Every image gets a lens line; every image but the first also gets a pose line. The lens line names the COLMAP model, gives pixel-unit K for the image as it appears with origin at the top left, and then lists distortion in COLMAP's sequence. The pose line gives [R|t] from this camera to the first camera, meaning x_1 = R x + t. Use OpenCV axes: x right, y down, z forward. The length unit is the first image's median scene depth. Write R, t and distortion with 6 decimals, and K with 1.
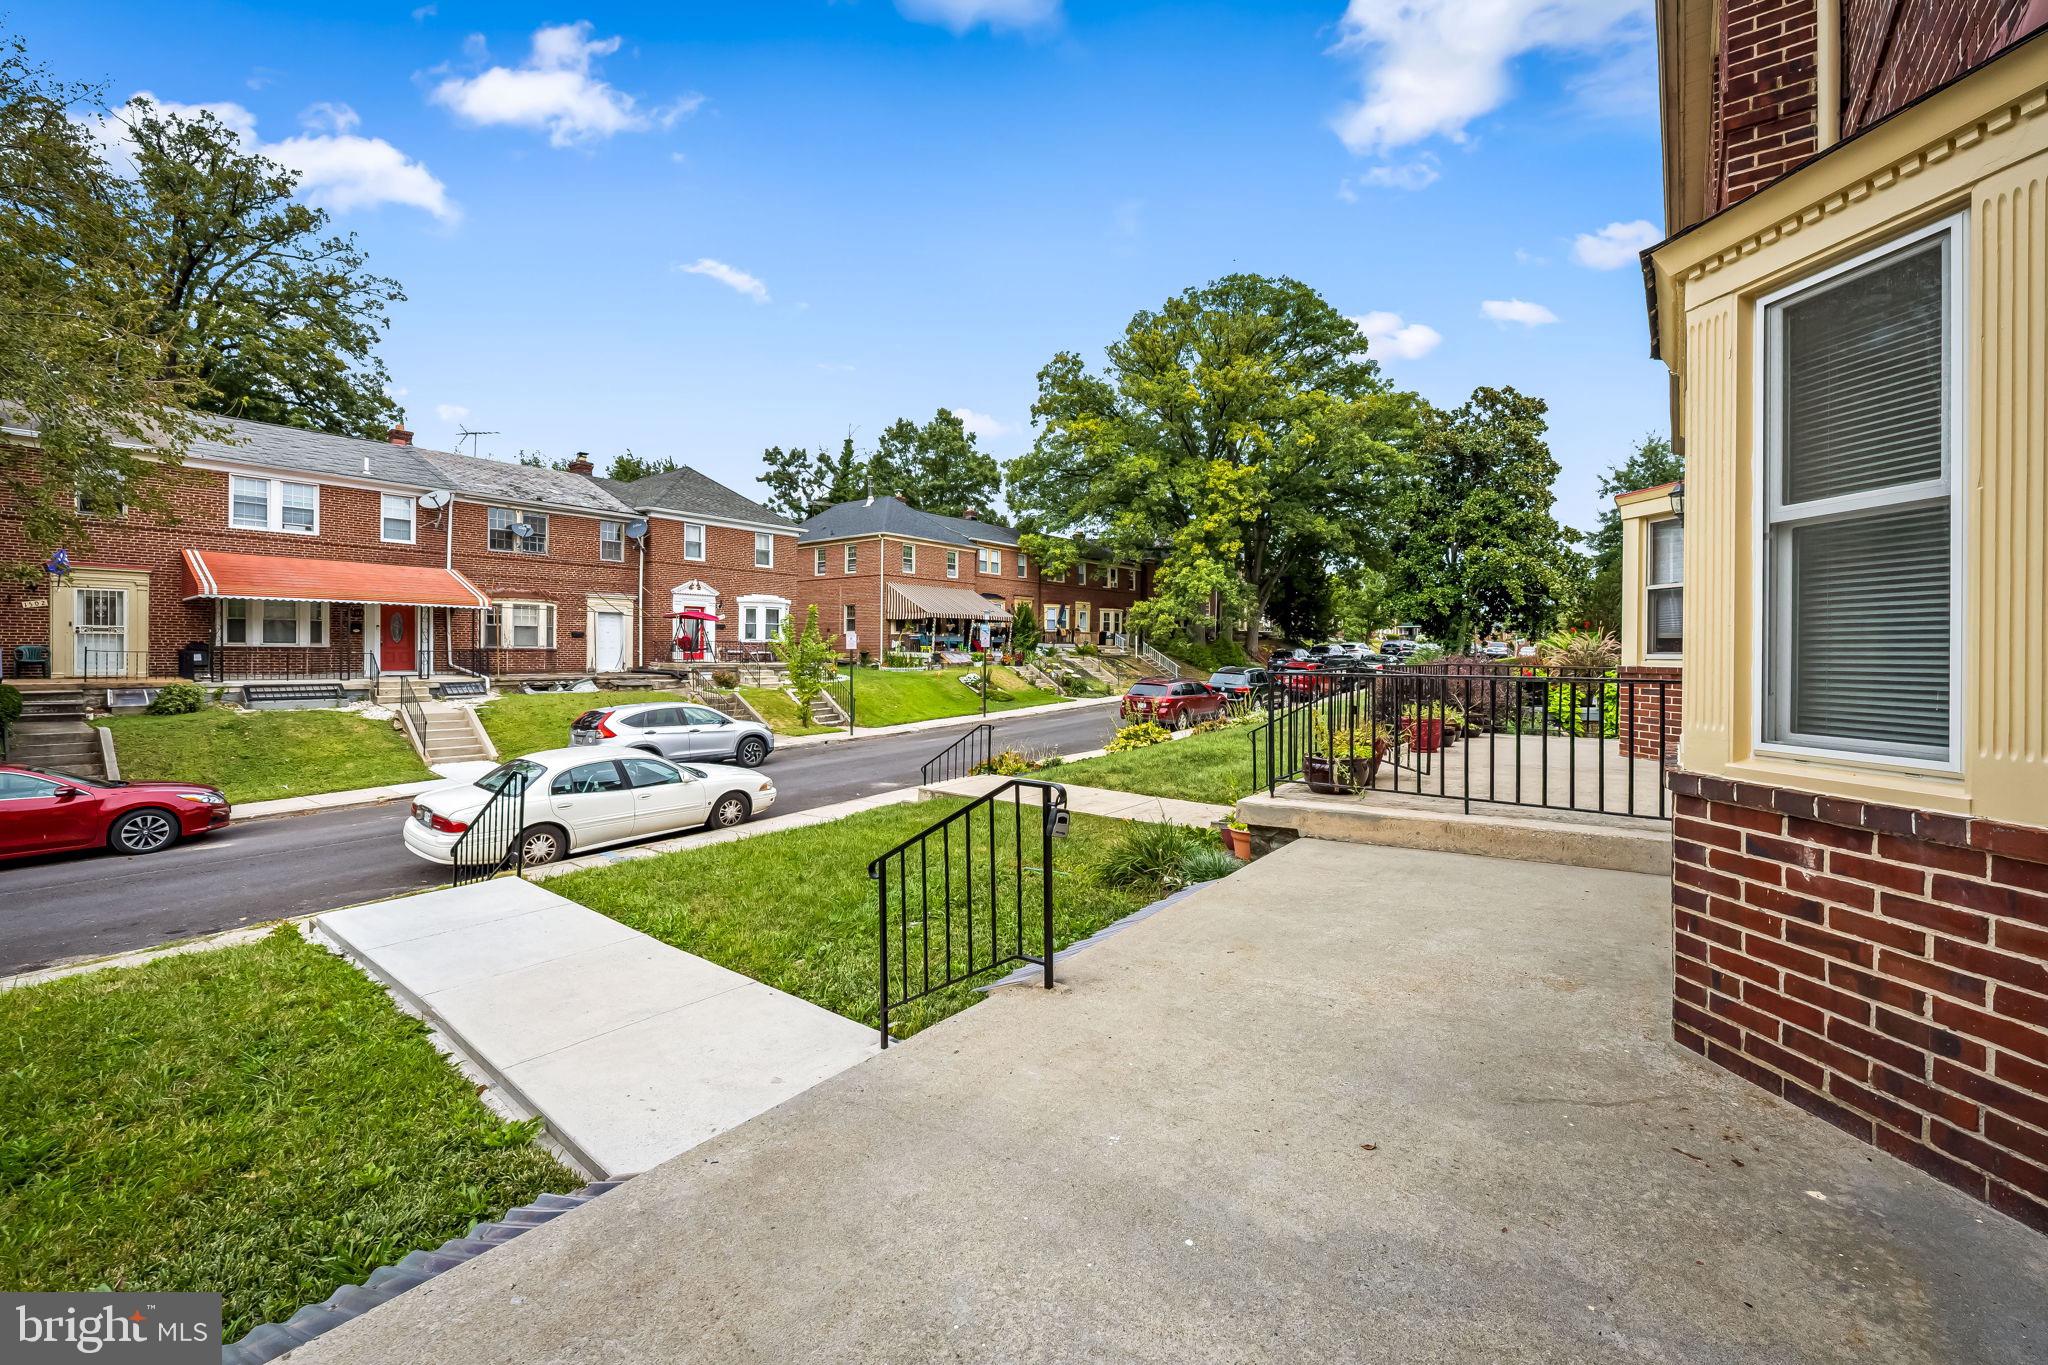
lens RADIAL K [[829.3, 0, 1038.1], [0, 829.3, 656.8], [0, 0, 1]] dist [-0.005730, 0.000290]
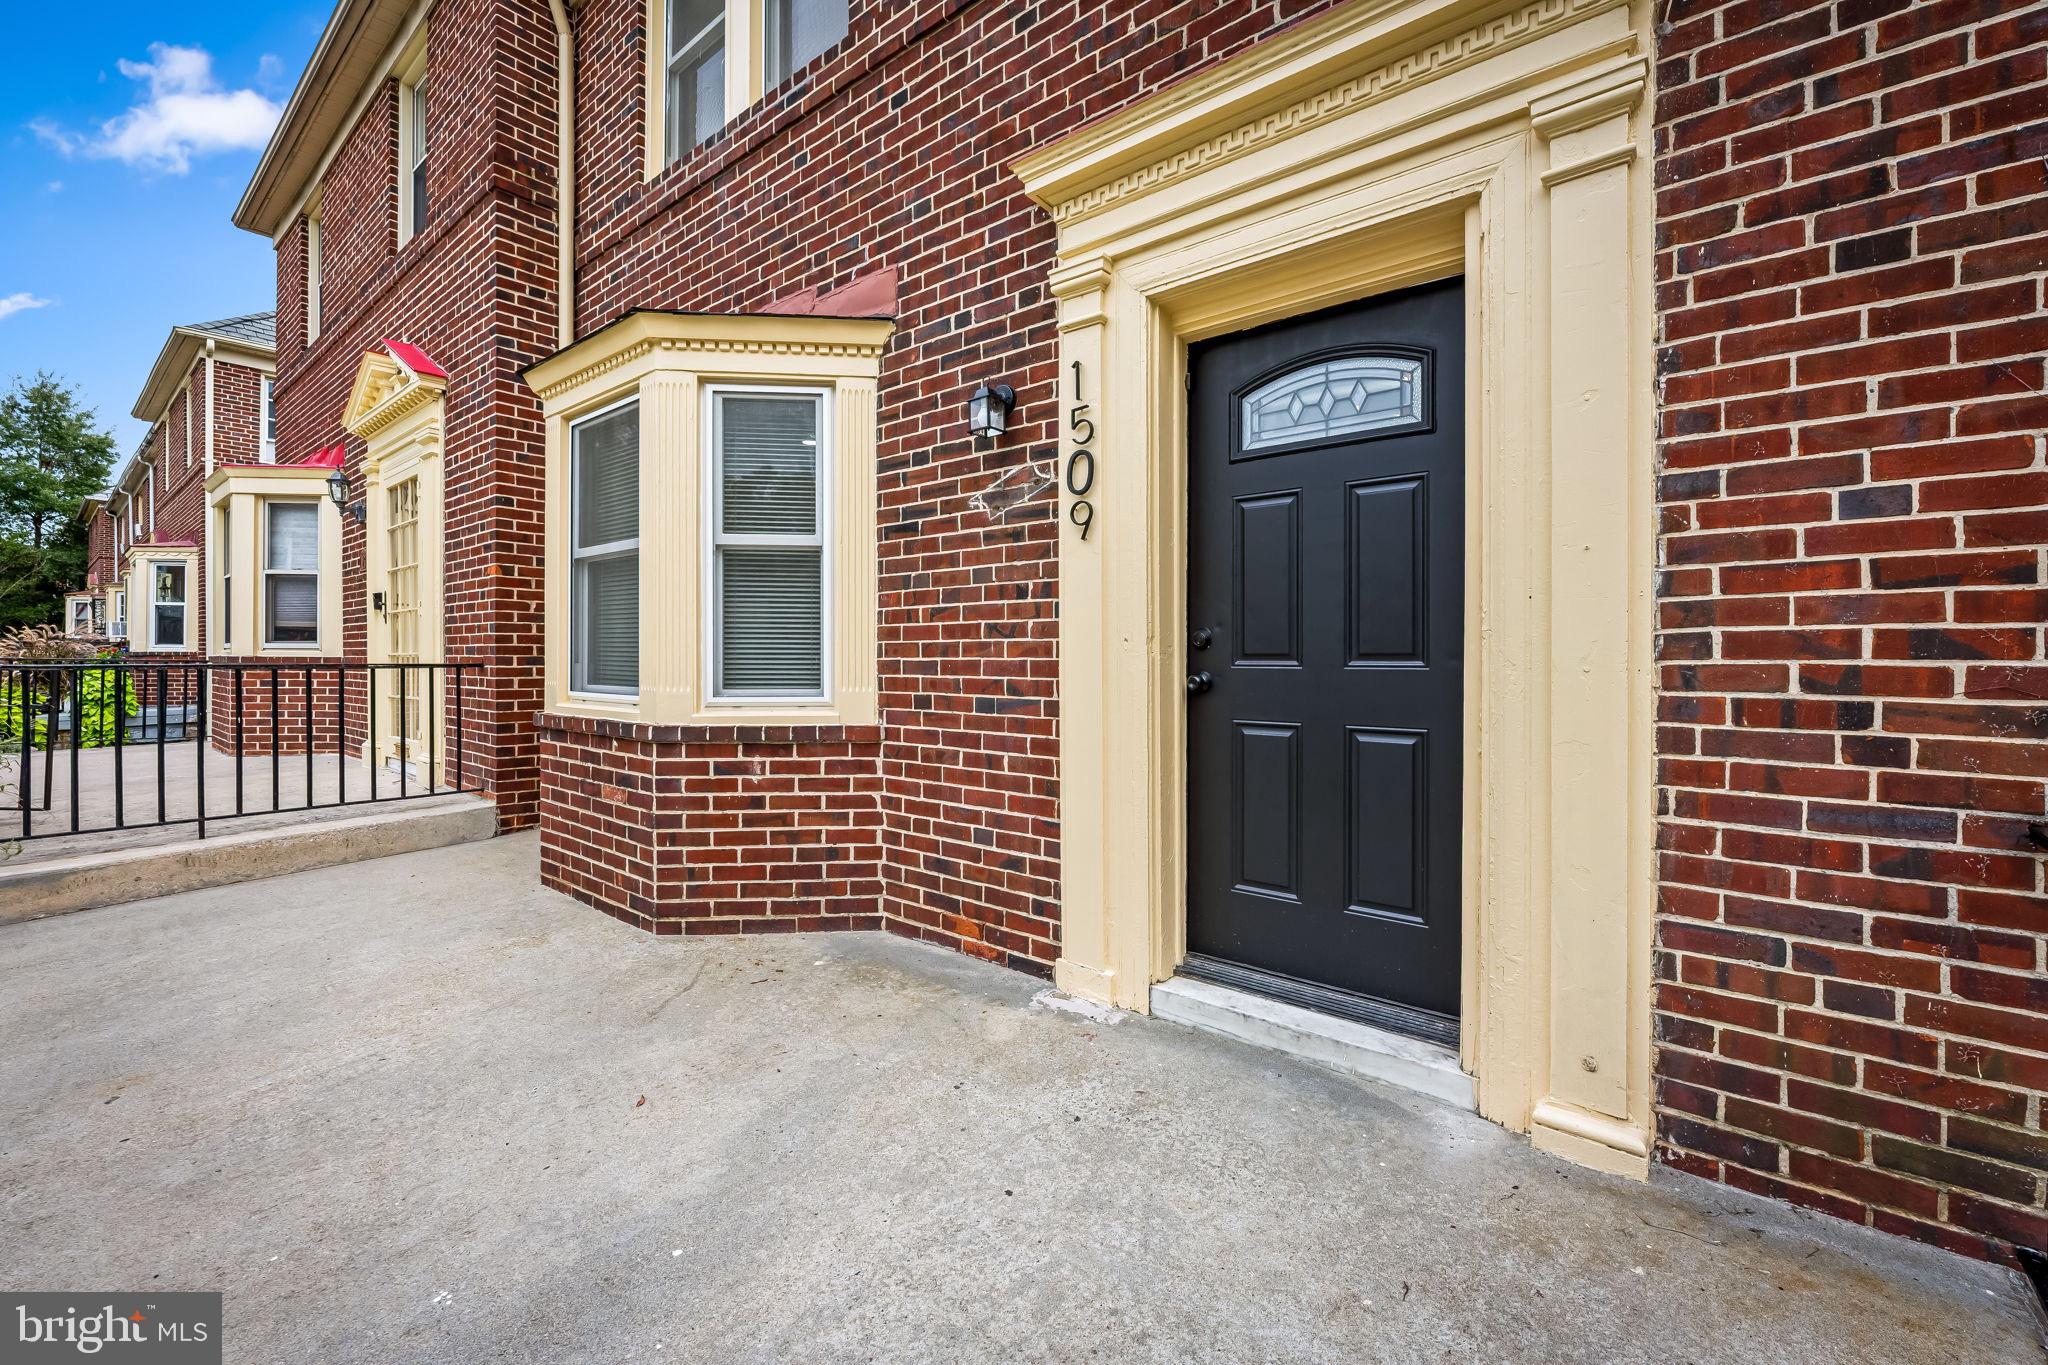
lens RADIAL K [[829.3, 0, 1006.4], [0, 829.3, 660.5], [0, 0, 1]] dist [-0.005730, 0.000290]
pose [[0.029056, -0.007398, 0.999550, -0.543229], [-0.000069, 0.999973, 0.007403, 0.029969], [-0.999578, -0.000284, 0.029055, 0.454984]]
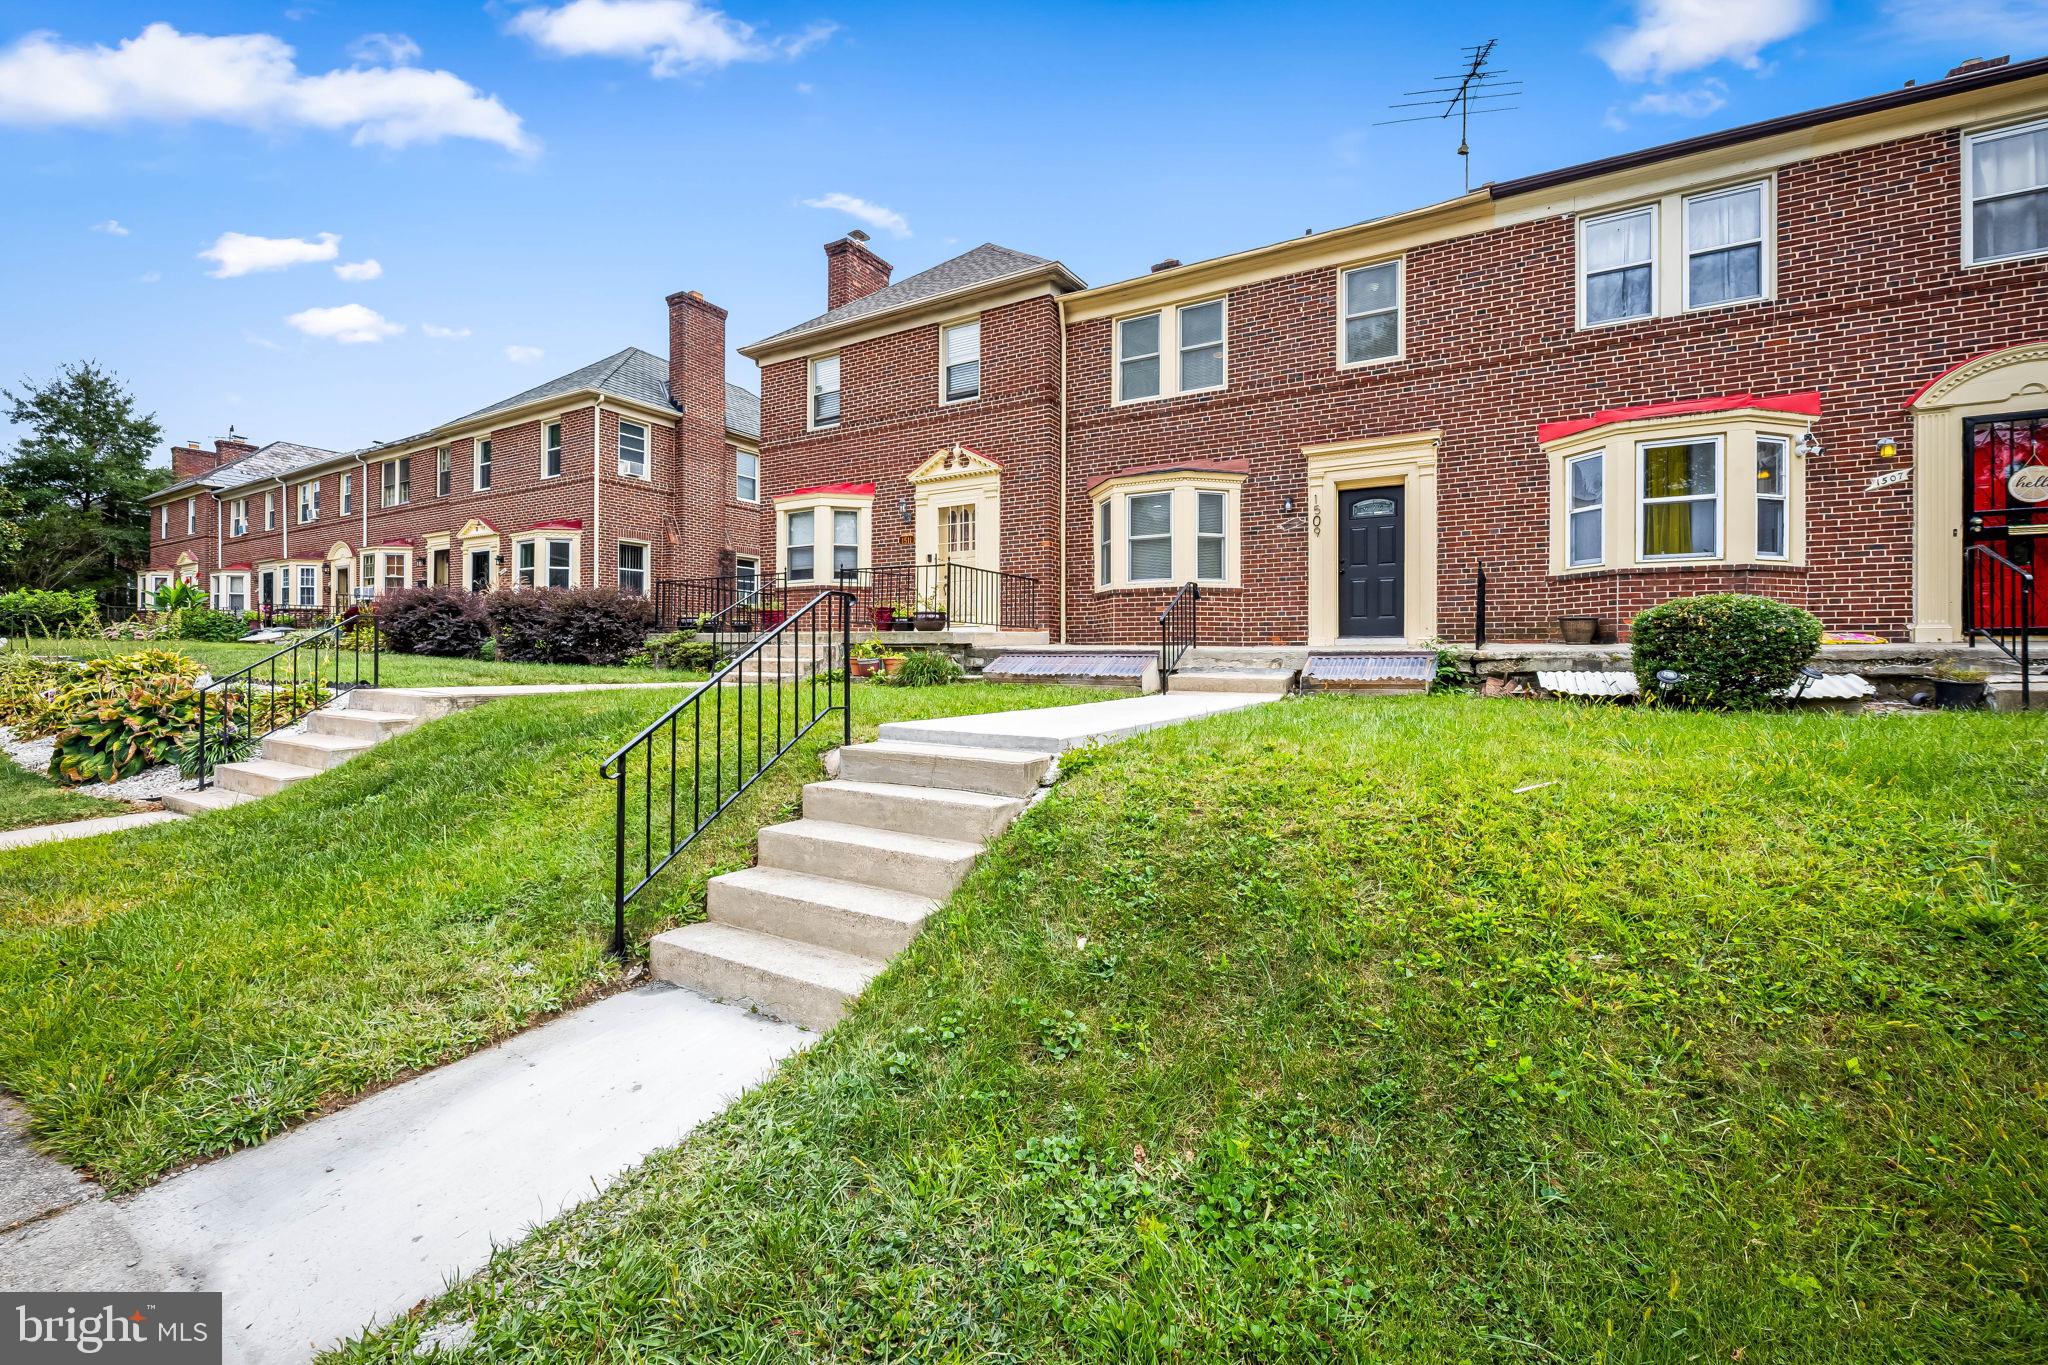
lens RADIAL K [[829.3, 0, 1001.9], [0, 829.3, 650.3], [0, 0, 1]] dist [-0.005730, 0.000290]
pose [[-0.089673, -0.003282, 0.995966, -4.054850], [0.000210, 0.999994, 0.003314, 0.519302], [-0.995971, 0.000506, -0.089671, 2.648559]]
